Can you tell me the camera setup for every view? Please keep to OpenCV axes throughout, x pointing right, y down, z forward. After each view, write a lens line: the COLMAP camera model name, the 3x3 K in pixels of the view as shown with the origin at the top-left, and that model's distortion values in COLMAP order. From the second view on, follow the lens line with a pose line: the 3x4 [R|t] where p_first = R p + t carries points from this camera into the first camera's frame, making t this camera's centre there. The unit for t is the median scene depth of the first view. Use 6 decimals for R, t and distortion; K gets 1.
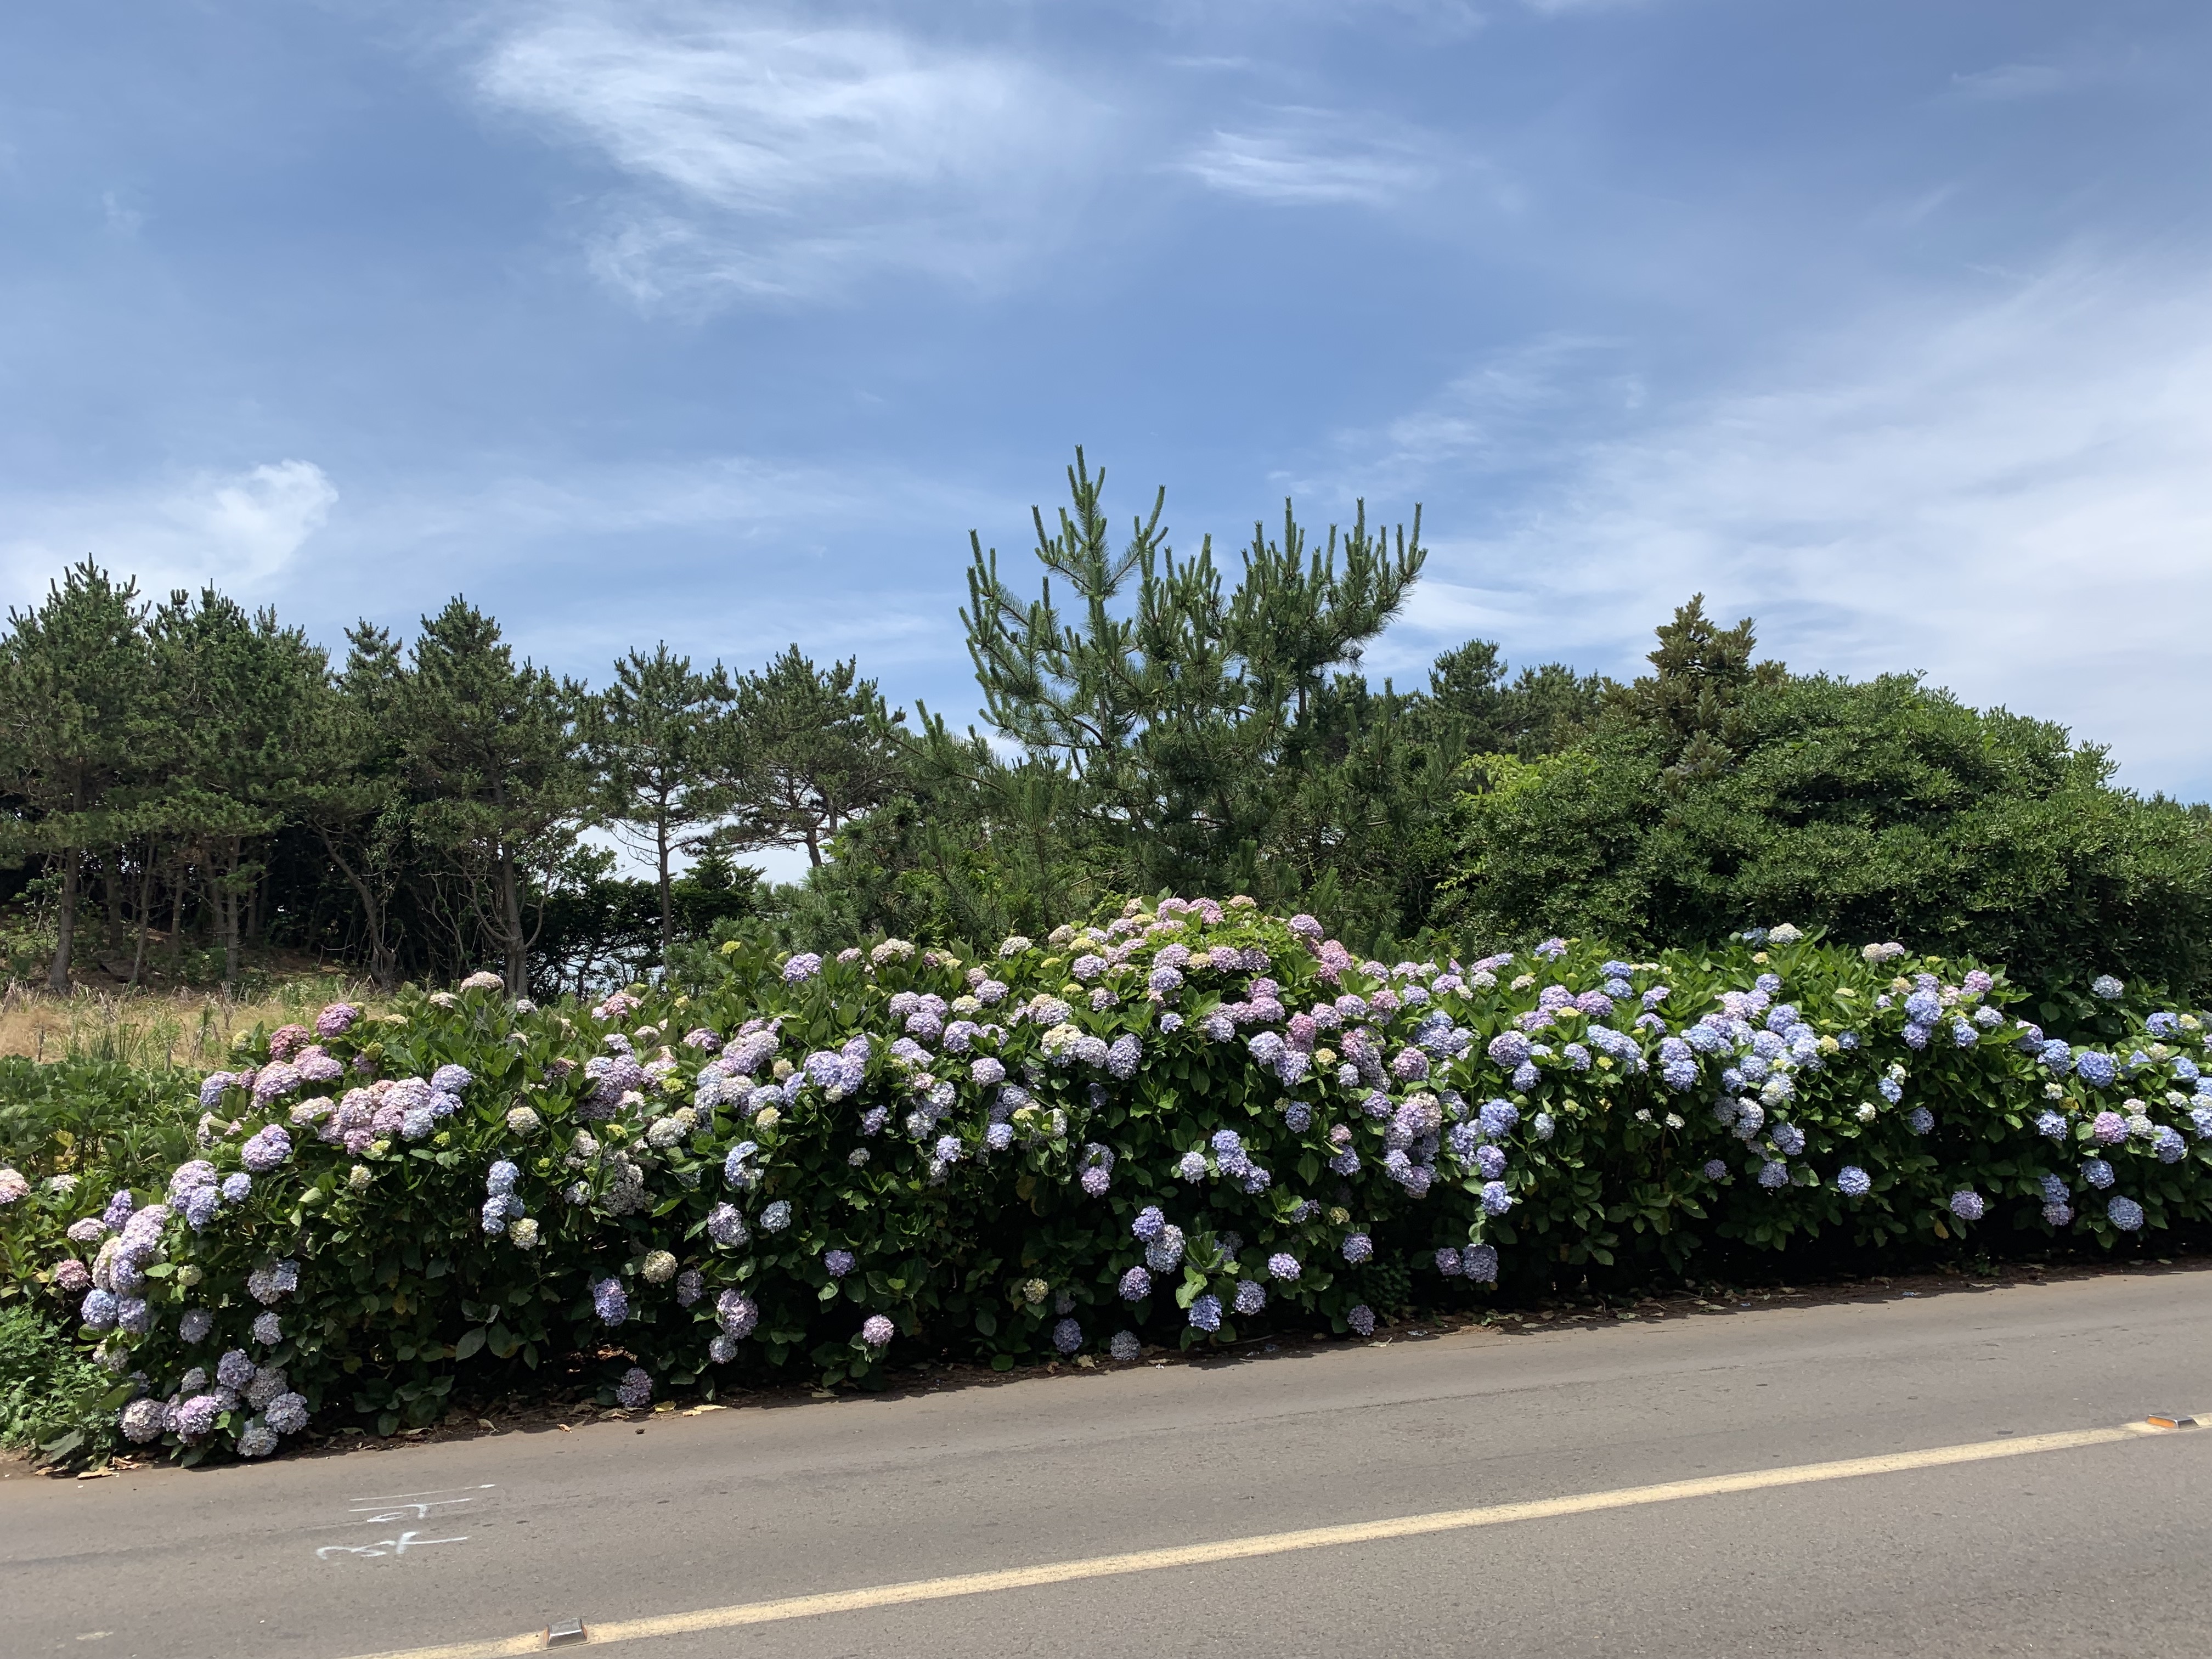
lens RADIAL K [[1691.4, 0, 1106.0], [0, 1691.4, 829.5], [0, 0, 1]] dist [0.004217, 0.004113]
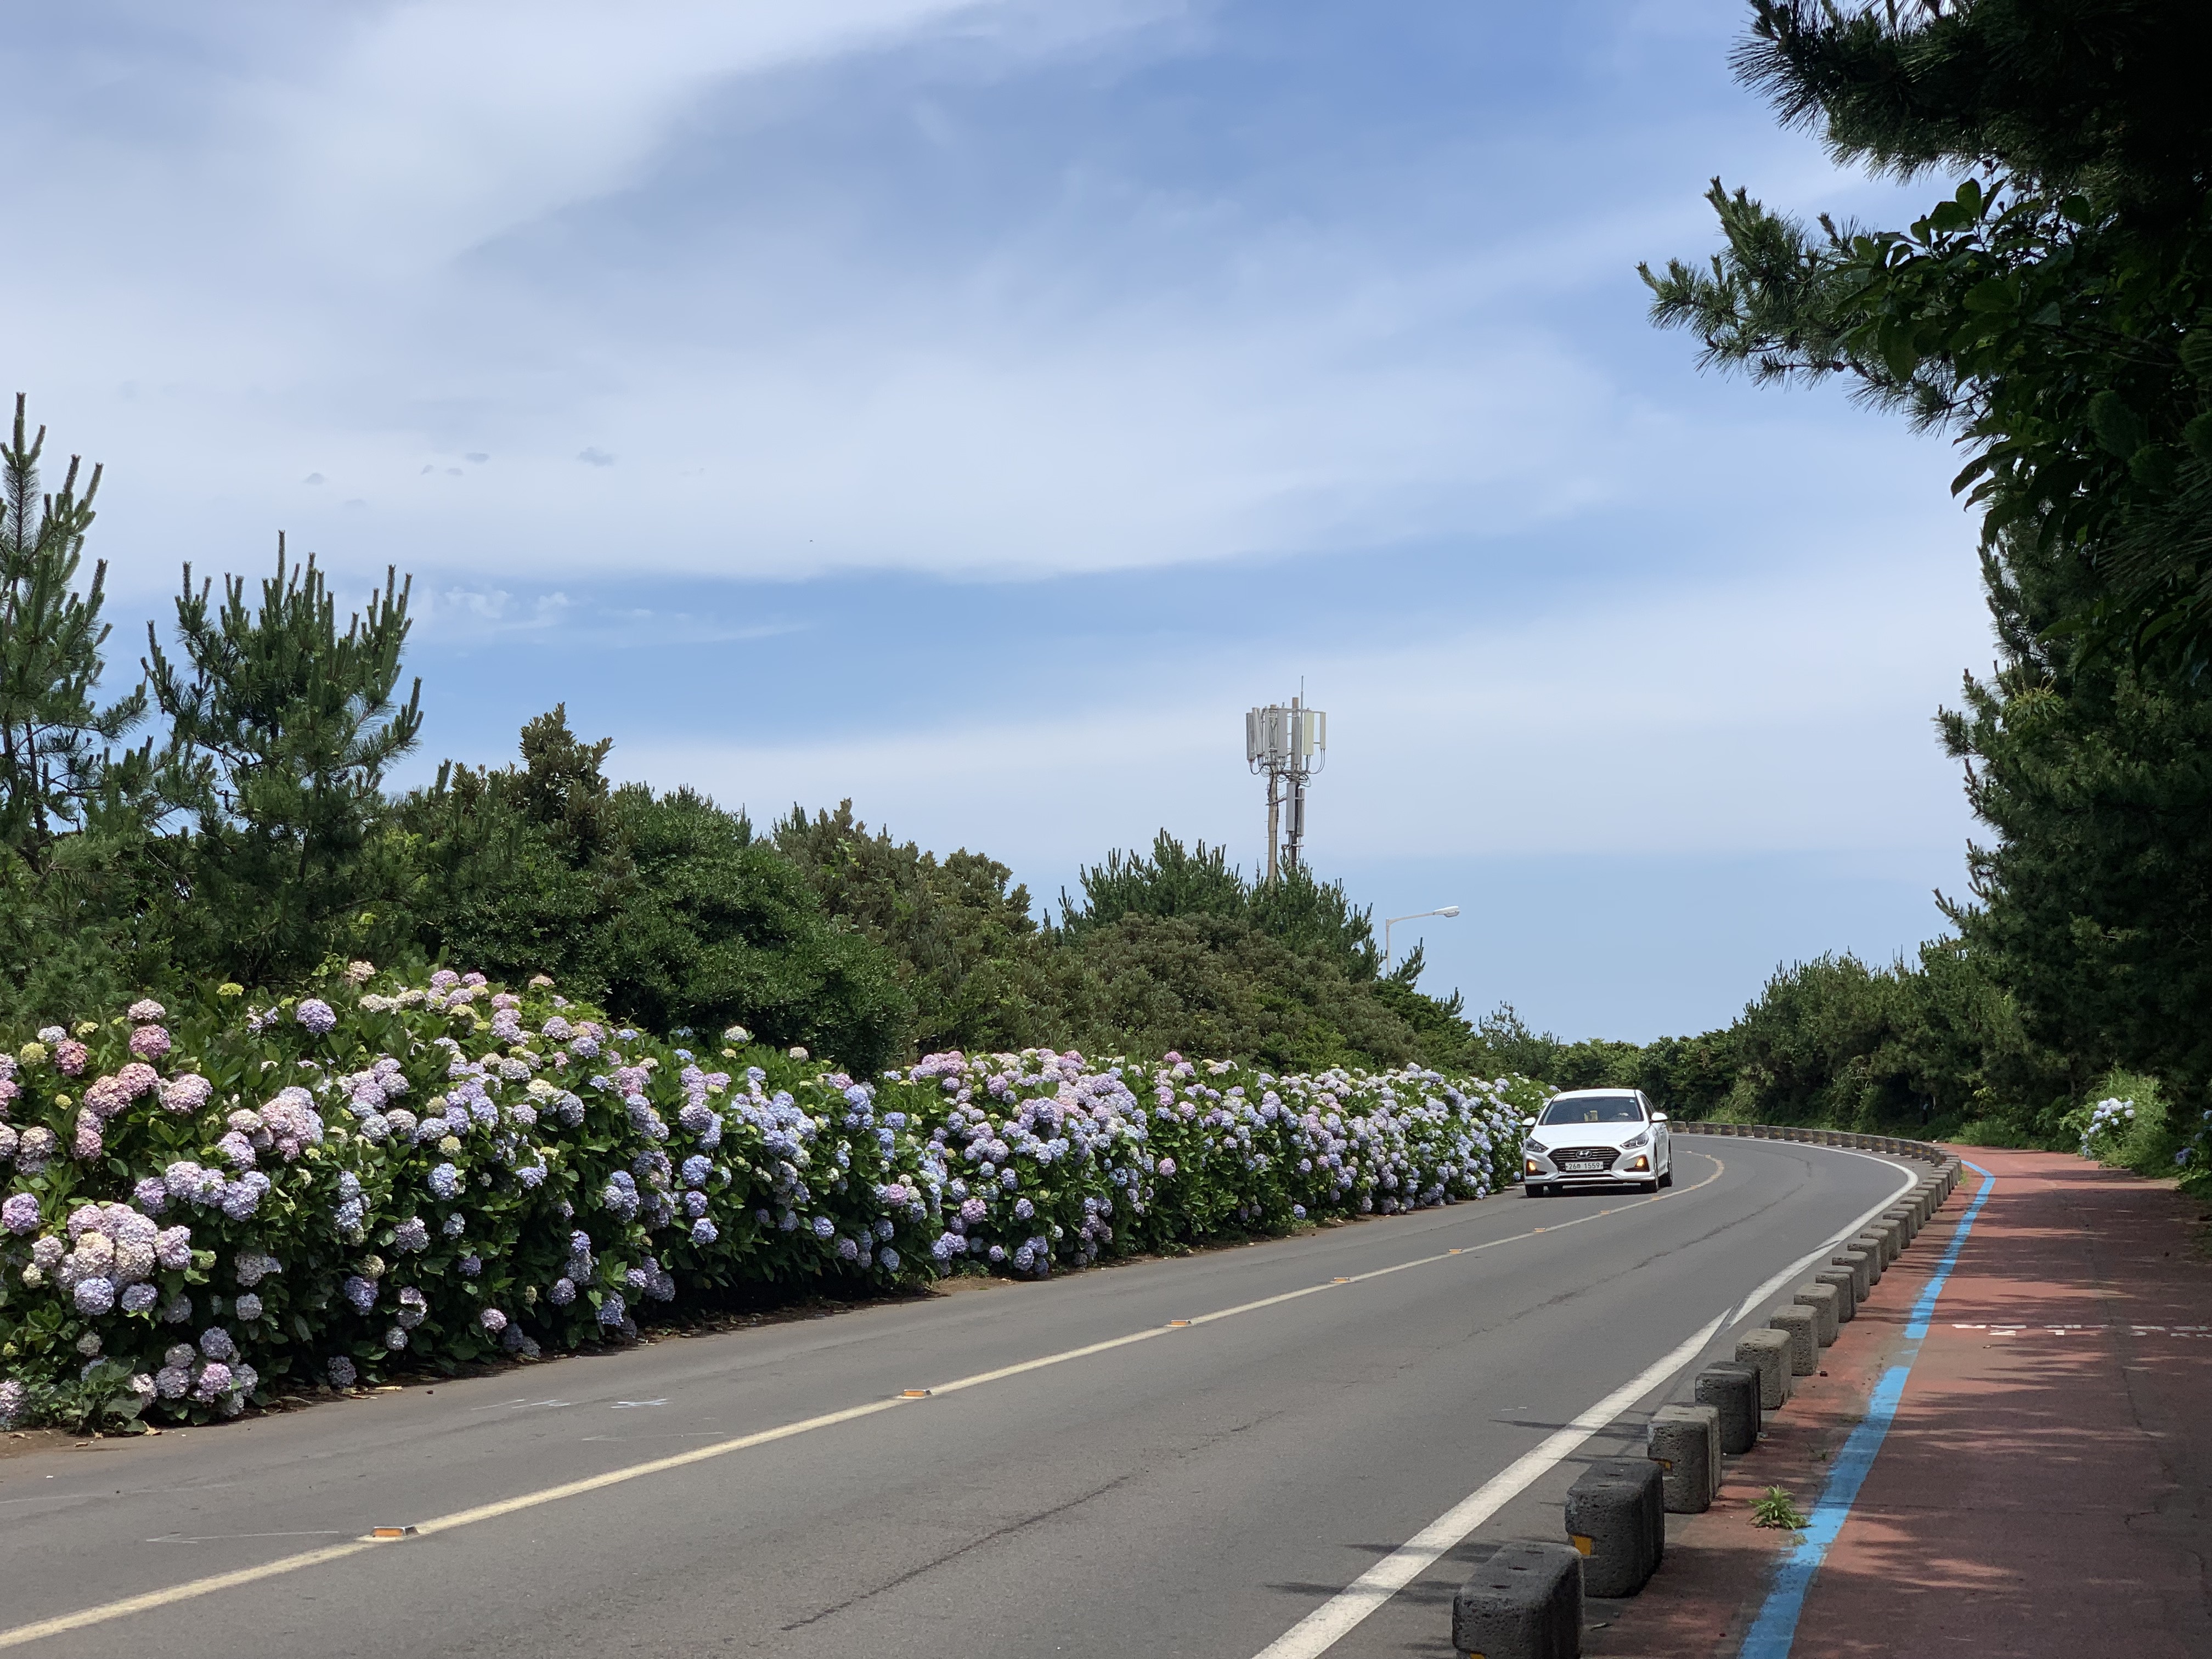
lens RADIAL K [[3346.8, 0, 1106.0], [0, 3346.8, 829.5], [0, 0, 1]] dist [-0.003447, -0.007059]
pose [[0.513830, 0.111505, 0.850615, -1.783629], [-0.121442, 0.990987, -0.056546, 0.022376], [-0.849253, -0.074245, 0.522740, -0.554388]]
